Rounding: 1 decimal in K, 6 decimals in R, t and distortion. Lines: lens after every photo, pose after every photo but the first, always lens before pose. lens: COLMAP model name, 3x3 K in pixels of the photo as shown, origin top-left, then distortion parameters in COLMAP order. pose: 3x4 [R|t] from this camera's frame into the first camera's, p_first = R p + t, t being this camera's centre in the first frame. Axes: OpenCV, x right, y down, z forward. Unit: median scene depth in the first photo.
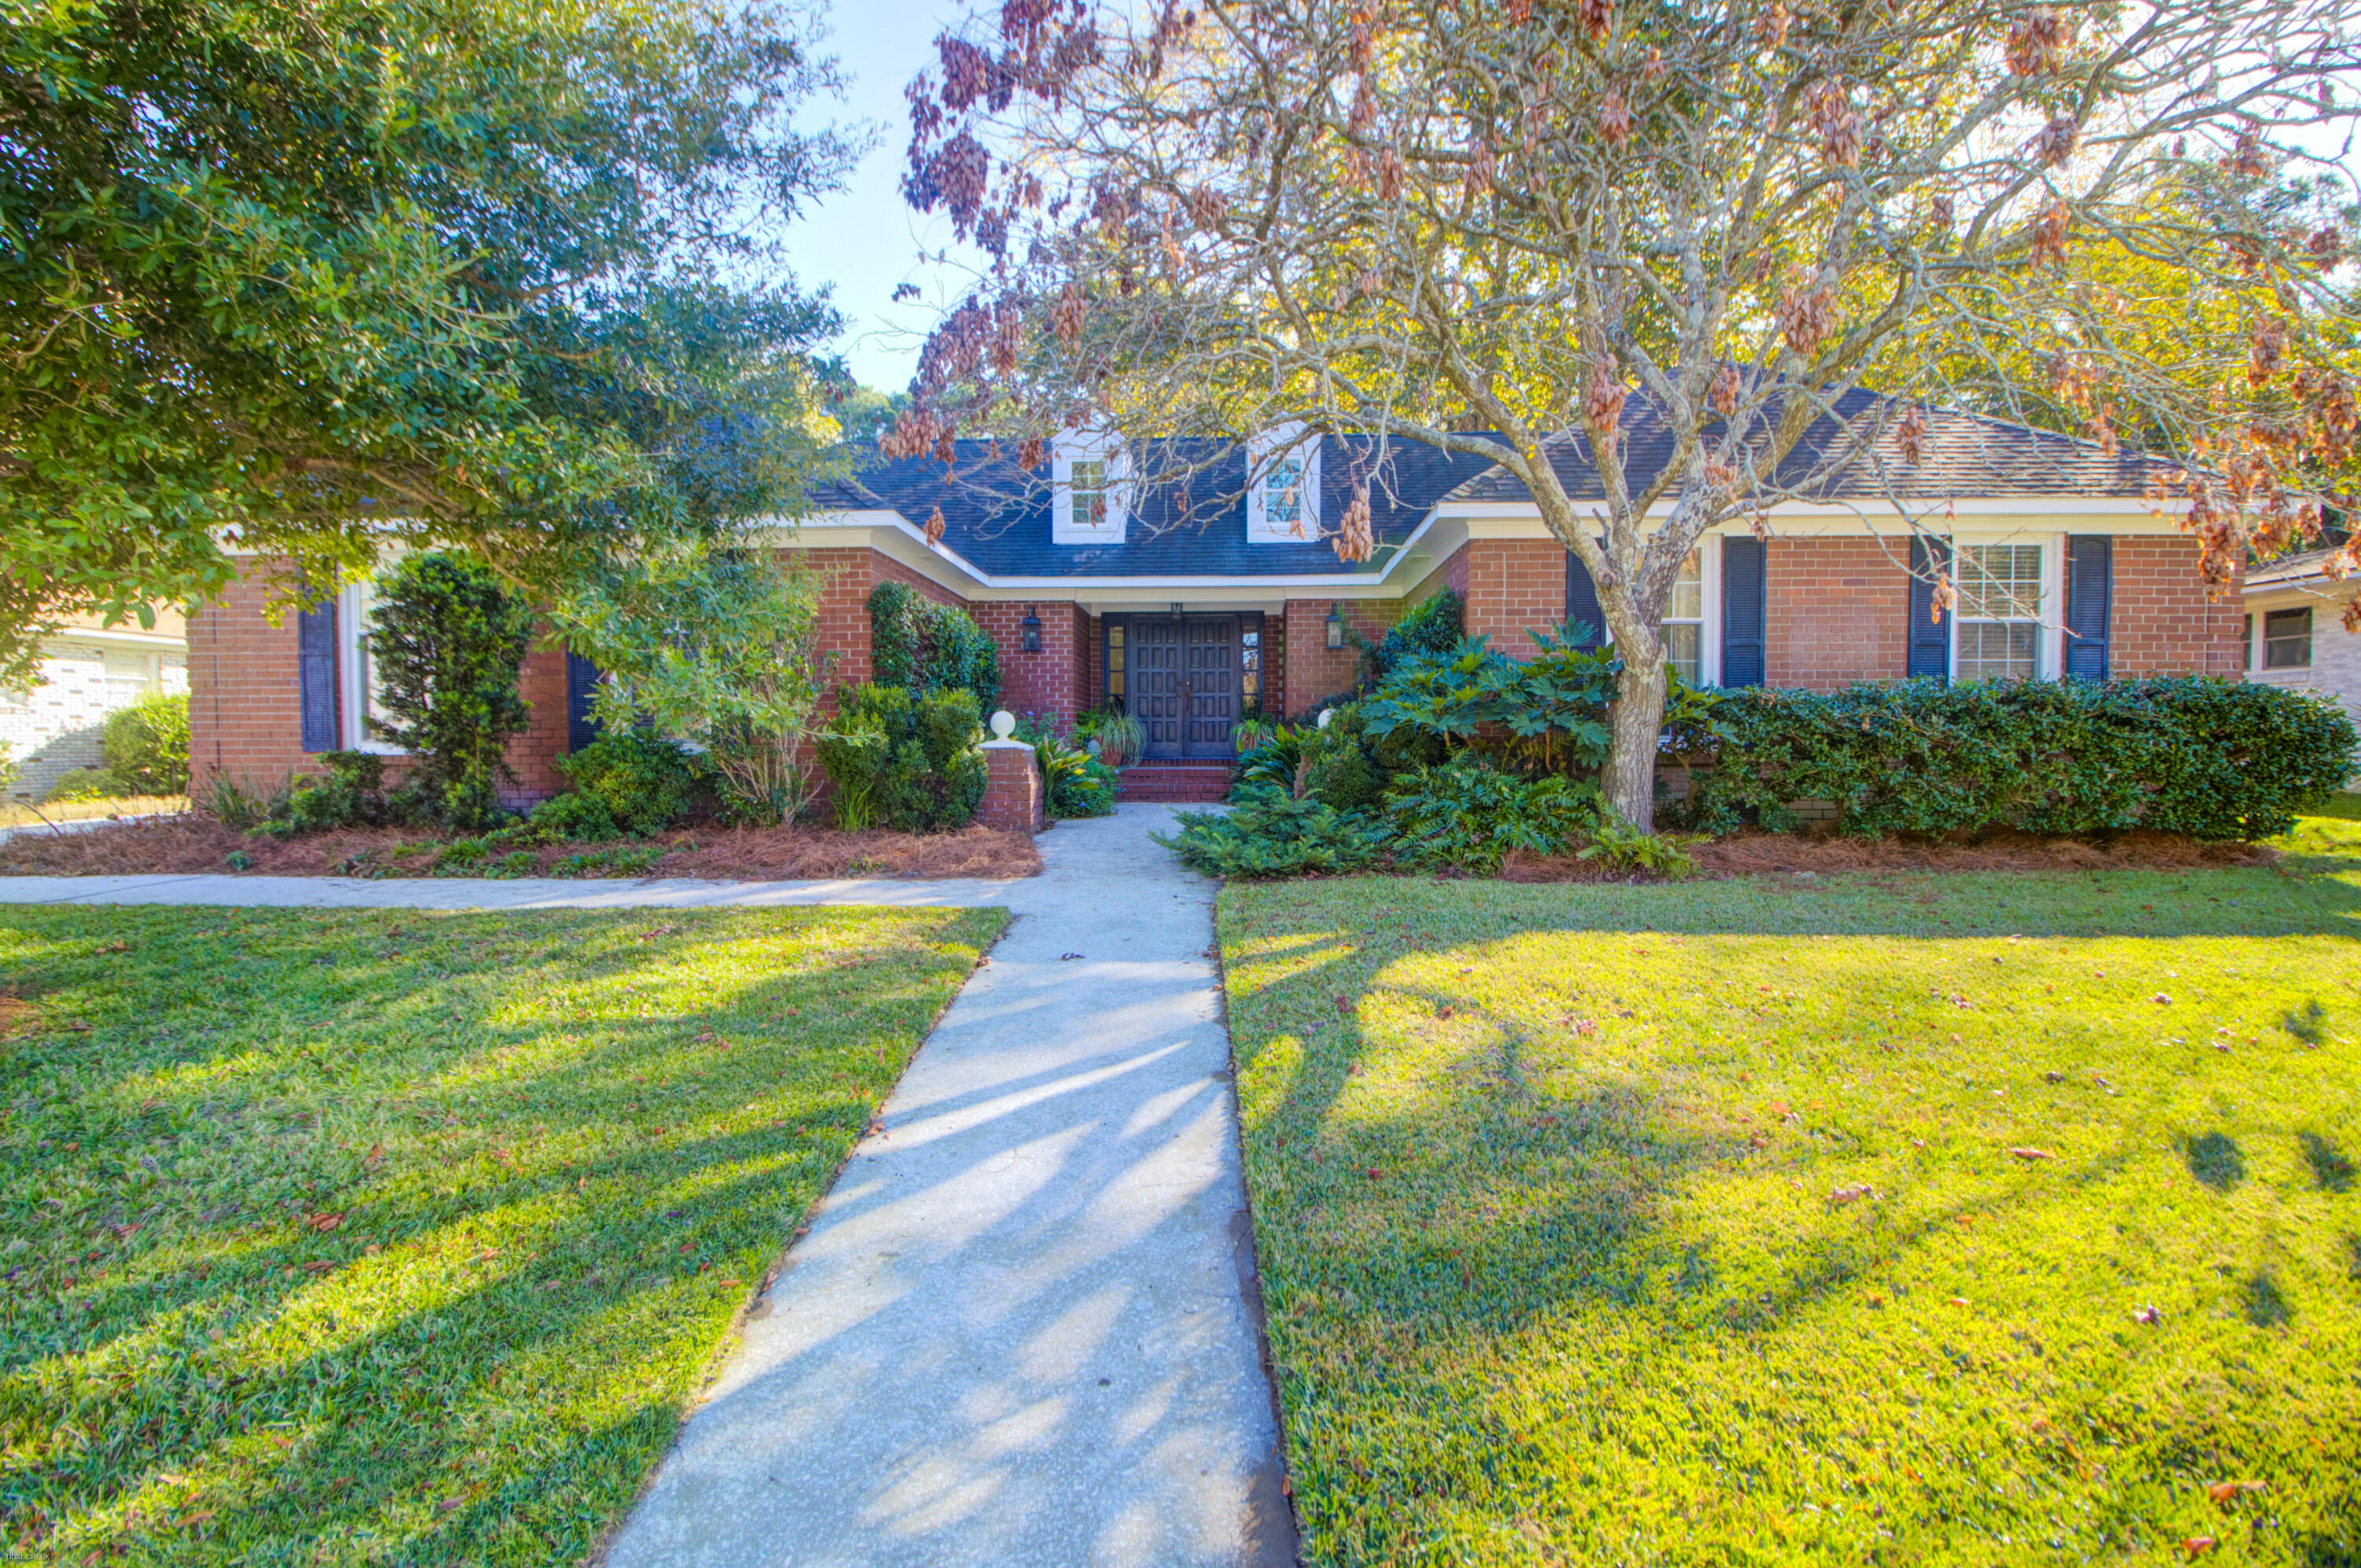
lens RADIAL K [[1134.7, 0, 1188.3], [0, 1134.7, 781.5], [0, 0, 1]] dist [-0.009816, -0.005139]
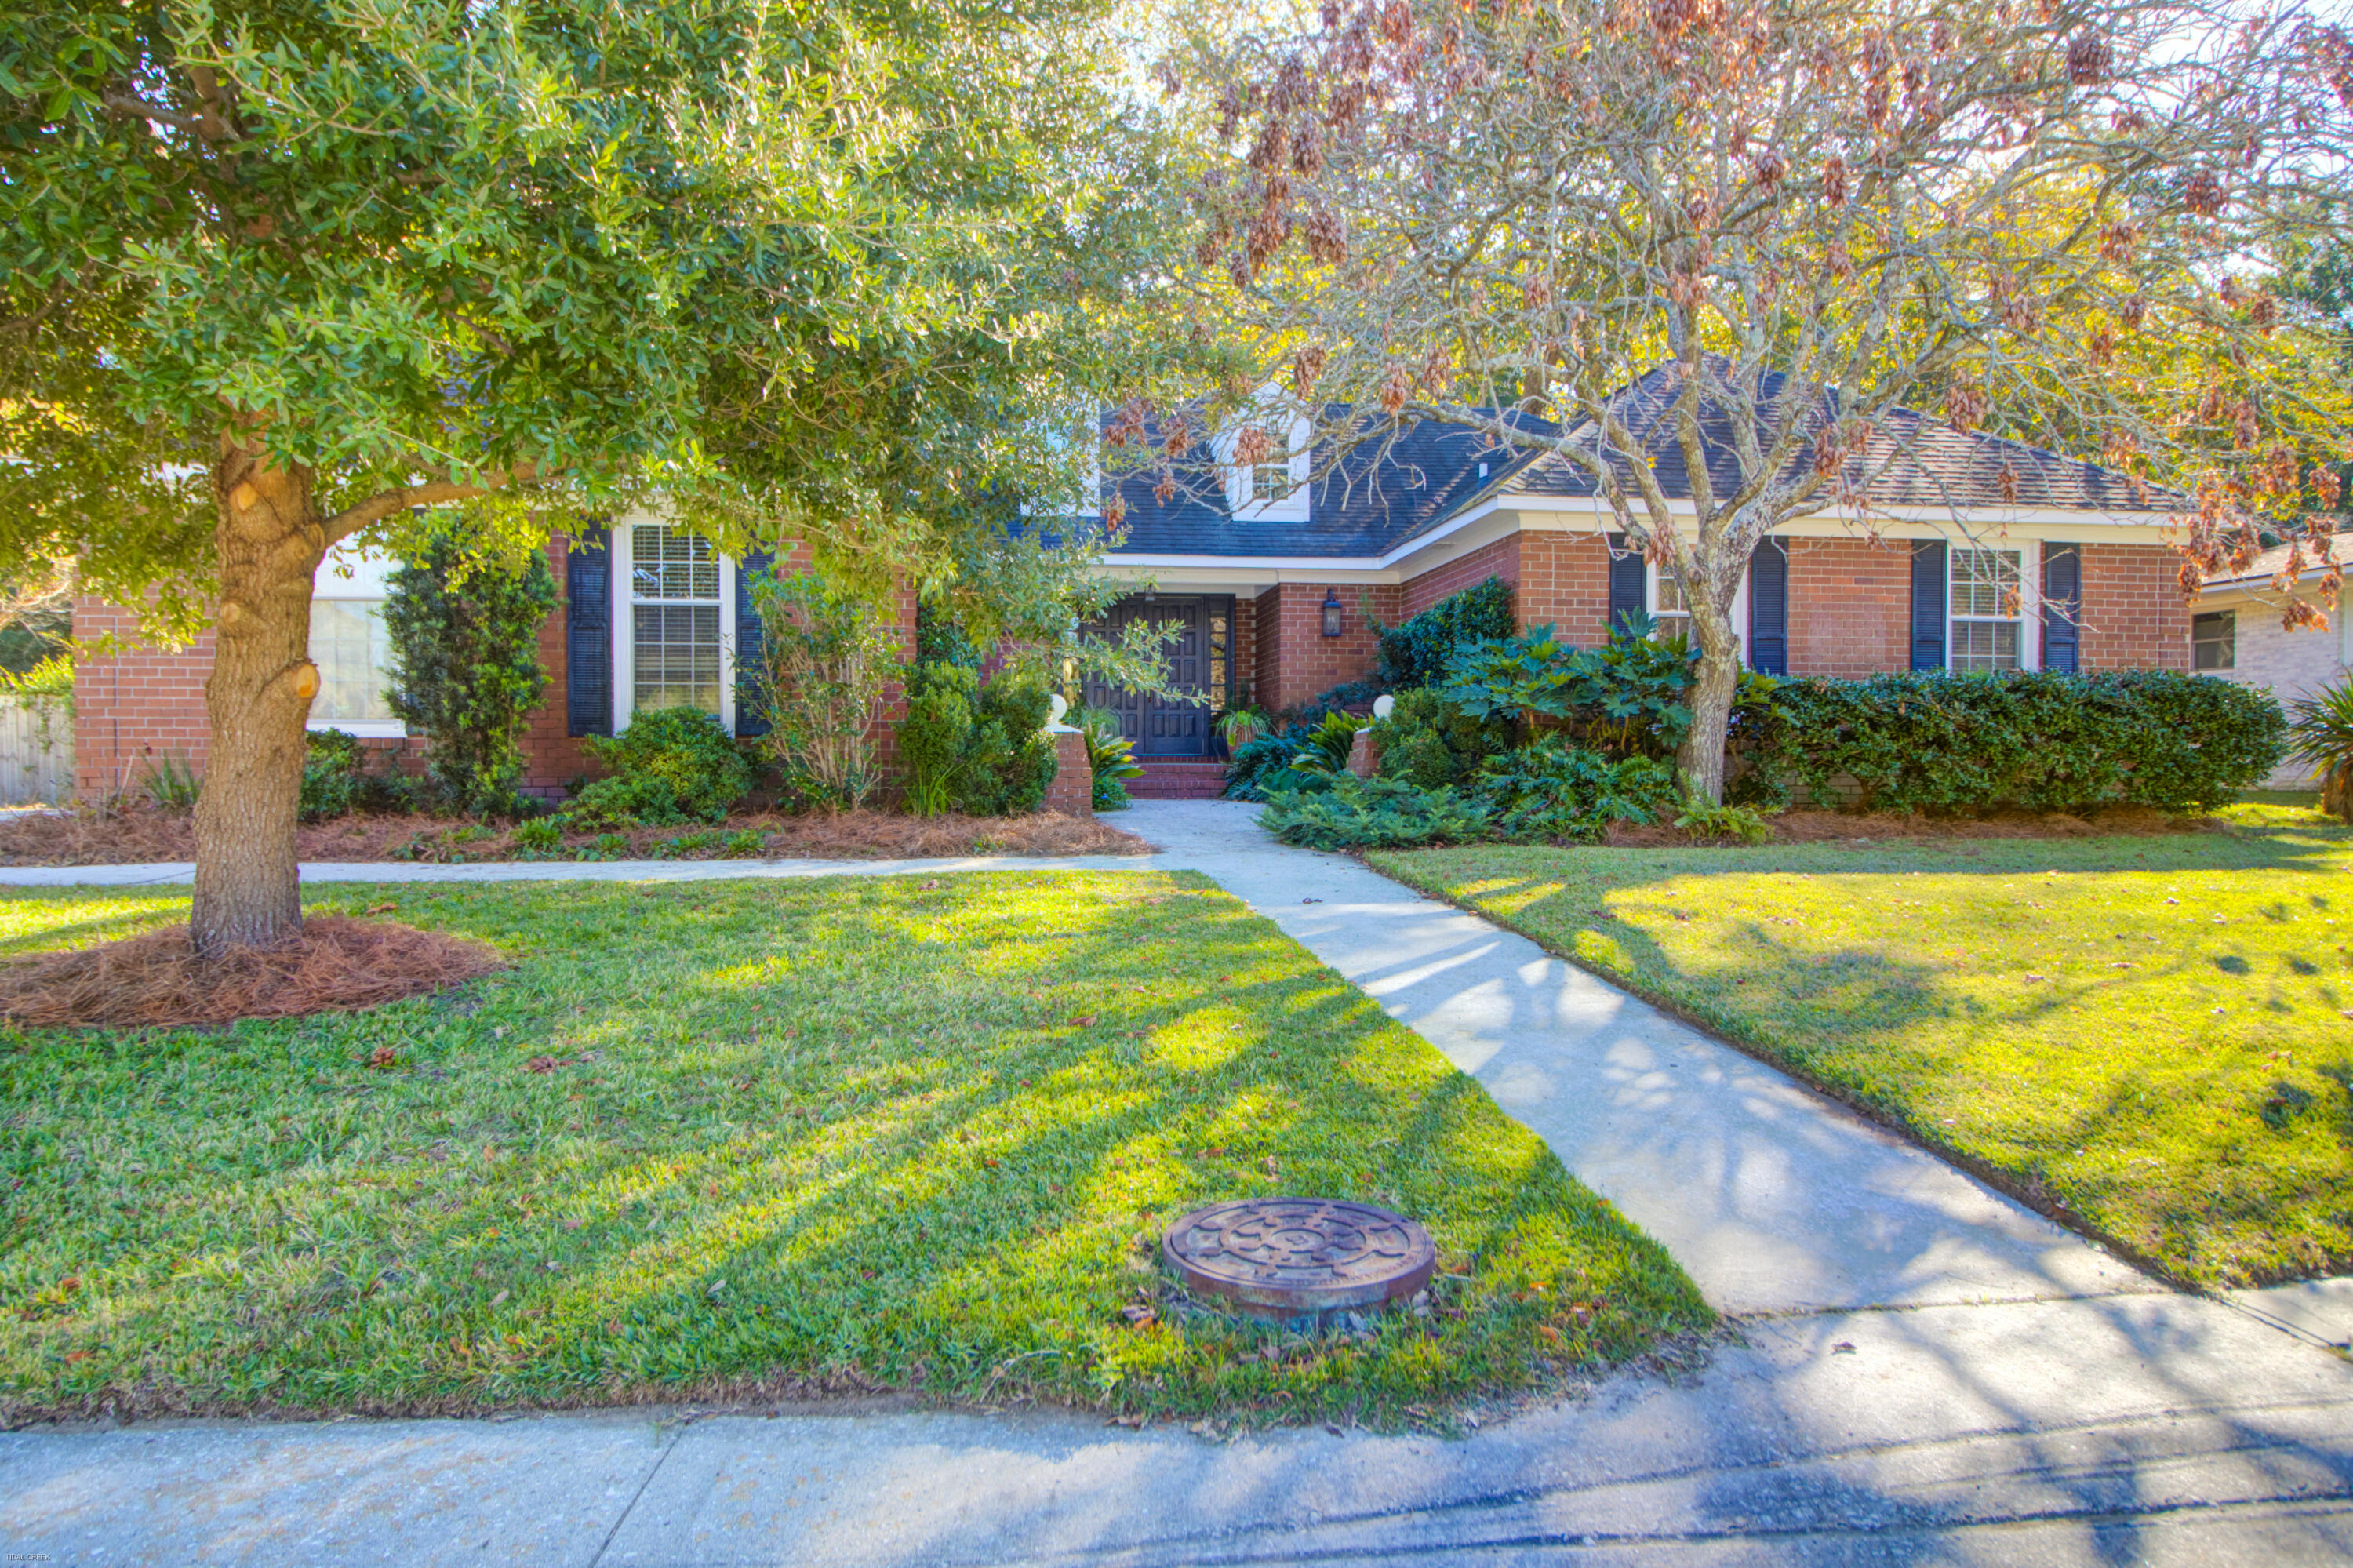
lens RADIAL K [[1486.8, 0, 1167.9], [0, 1486.8, 791.6], [0, 0, 1]] dist [0.000576, 0.001238]
pose [[0.984346, -0.000936, 0.176245, -0.341160], [0.003457, 0.999896, -0.013993, 0.044445], [-0.176214, 0.014383, 0.984247, -0.294086]]
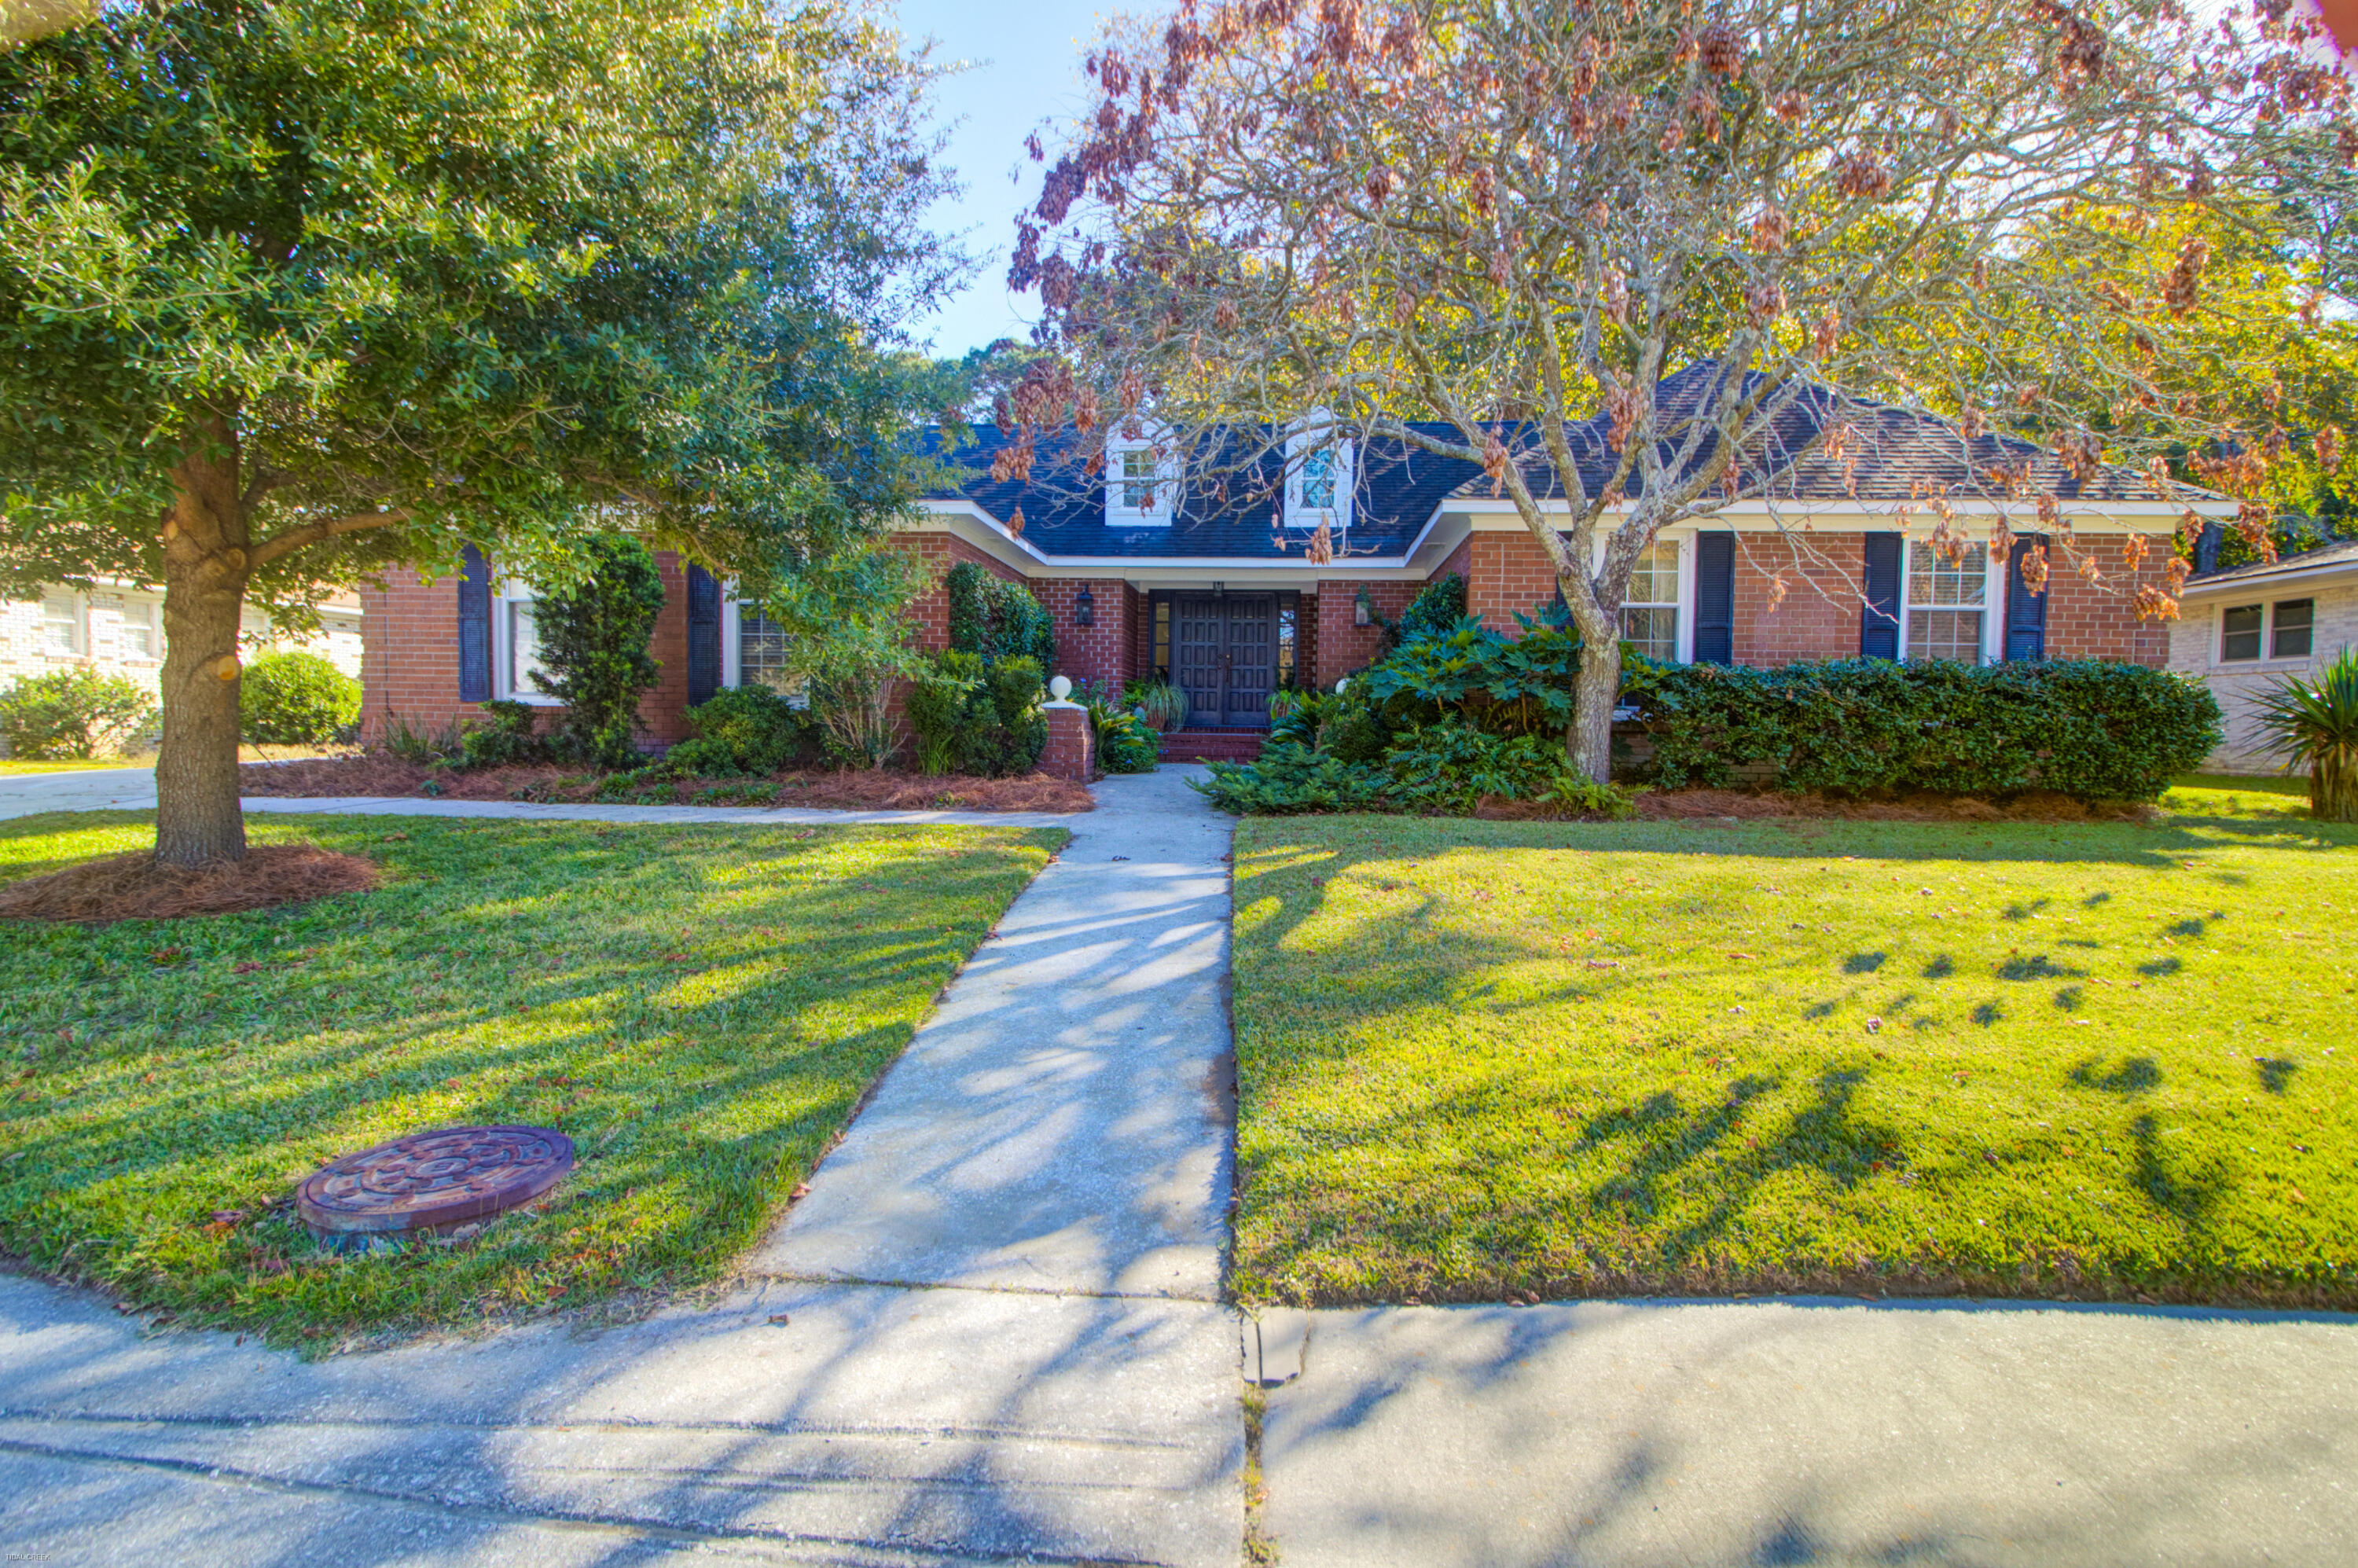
lens RADIAL K [[1214.0, 0, 1189.6], [0, 1214.0, 781.3], [0, 0, 1]] dist [-0.006409, -0.001678]
pose [[0.998984, 0.019202, -0.040776, 0.021700], [-0.018689, 0.999742, 0.012934, 0.030975], [0.041014, -0.012159, 0.999085, -0.264212]]
